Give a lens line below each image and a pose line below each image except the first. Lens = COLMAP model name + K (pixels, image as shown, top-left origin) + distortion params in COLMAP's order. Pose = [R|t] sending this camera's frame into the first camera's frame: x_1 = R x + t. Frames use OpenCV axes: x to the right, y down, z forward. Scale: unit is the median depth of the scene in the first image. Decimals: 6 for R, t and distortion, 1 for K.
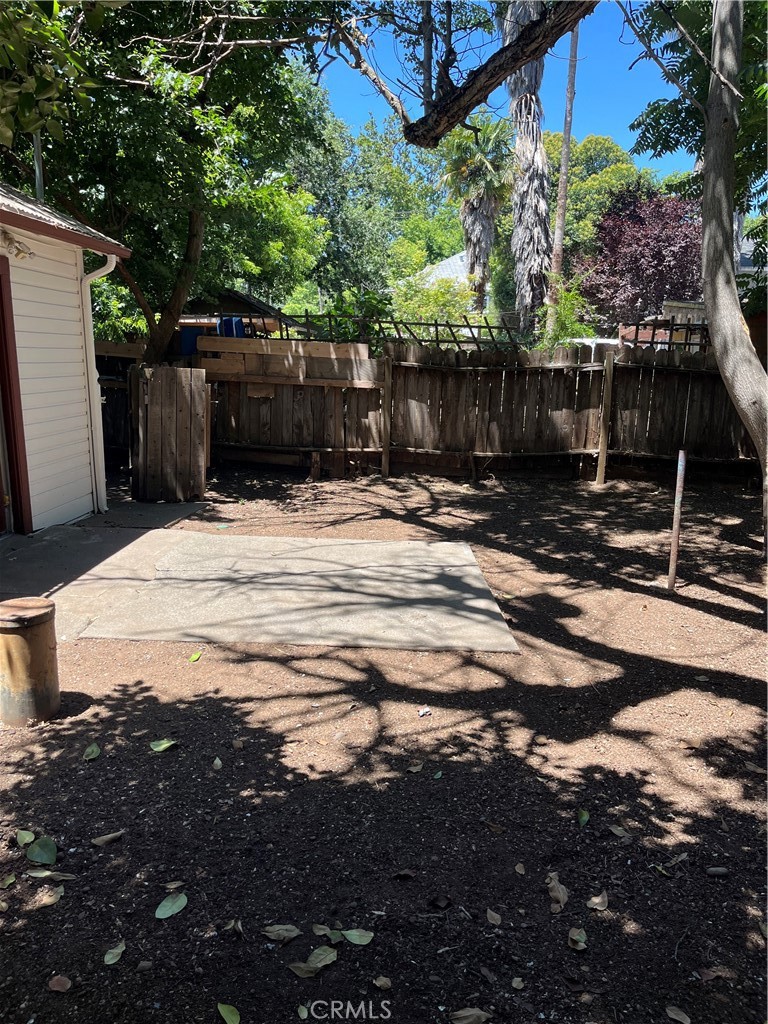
lens RADIAL K [[769.4, 0, 382.5], [0, 769.4, 513.8], [0, 0, 1]] dist [-0.001722, 0.009009]
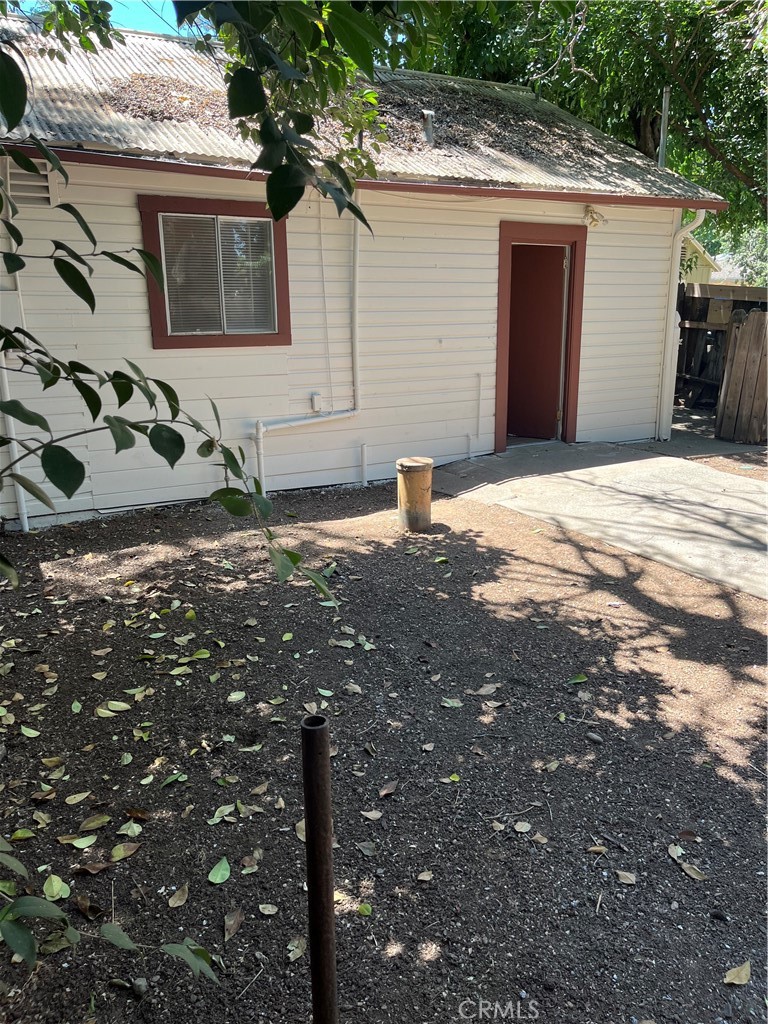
lens RADIAL K [[769.4, 0, 380.6], [0, 769.4, 516.2], [0, 0, 1]] dist [-0.001722, 0.009009]
pose [[0.535300, 0.210234, -0.818081, 0.662431], [-0.154458, 0.976563, 0.149894, 0.001513], [0.830420, 0.046121, 0.555226, 0.027245]]
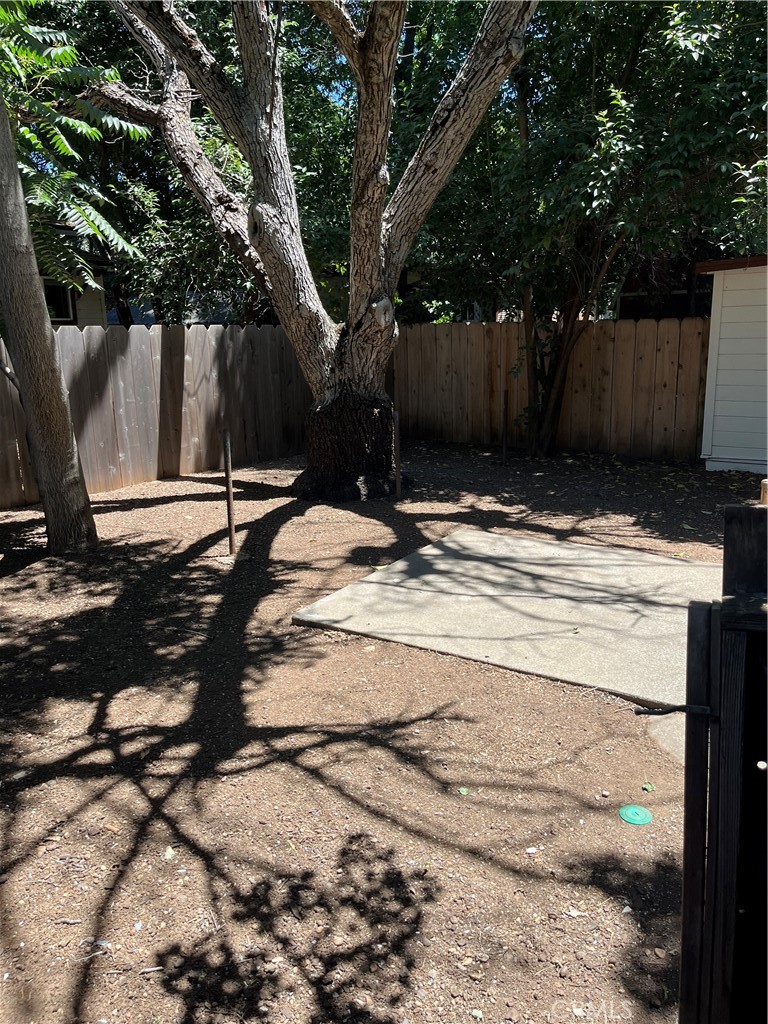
lens RADIAL K [[769.4, 0, 382.9], [0, 769.4, 511.5], [0, 0, 1]] dist [-0.001722, 0.009009]
pose [[-0.847399, -0.128252, 0.515233, -0.472516], [0.112226, 0.905200, 0.409900, -0.495116], [-0.518960, 0.405171, -0.752673, 2.182894]]
